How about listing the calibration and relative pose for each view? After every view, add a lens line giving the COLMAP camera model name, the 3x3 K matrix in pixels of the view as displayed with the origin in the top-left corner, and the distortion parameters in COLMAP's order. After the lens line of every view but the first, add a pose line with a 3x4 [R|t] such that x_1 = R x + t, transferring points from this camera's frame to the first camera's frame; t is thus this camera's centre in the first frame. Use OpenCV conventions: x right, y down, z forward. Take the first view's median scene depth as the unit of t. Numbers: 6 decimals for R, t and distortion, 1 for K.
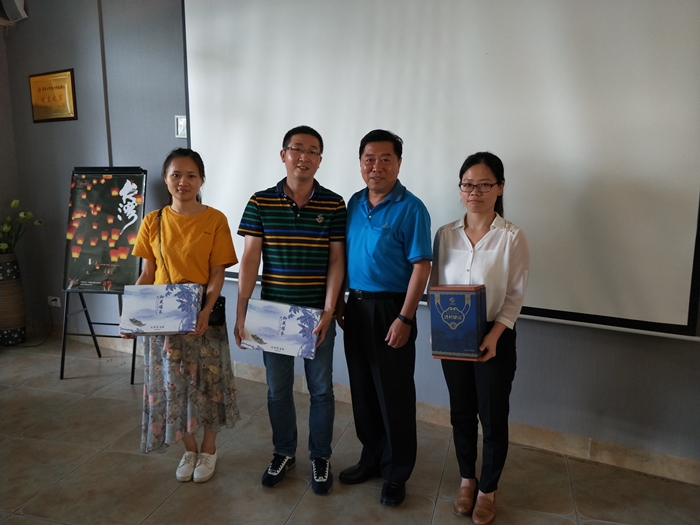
lens RADIAL K [[562.4, 0, 349.3], [0, 562.4, 261.9], [0, 0, 1]] dist [-0.010386, 0.001705]
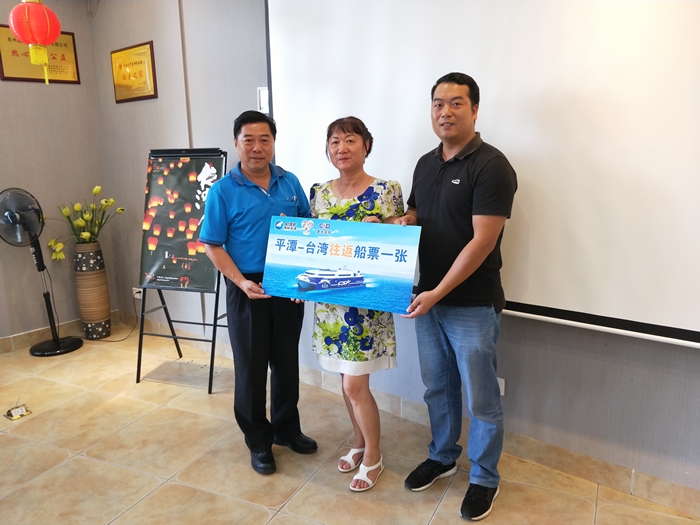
lens RADIAL K [[534.5, 0, 371.5], [0, 534.5, 252.9], [0, 0, 1]] dist [-0.000262, 0.001797]
pose [[0.990332, 0.010306, -0.138332, -0.017753], [-0.006769, 0.999639, 0.026020, -0.027812], [0.138550, -0.024832, 0.990044, 0.194896]]
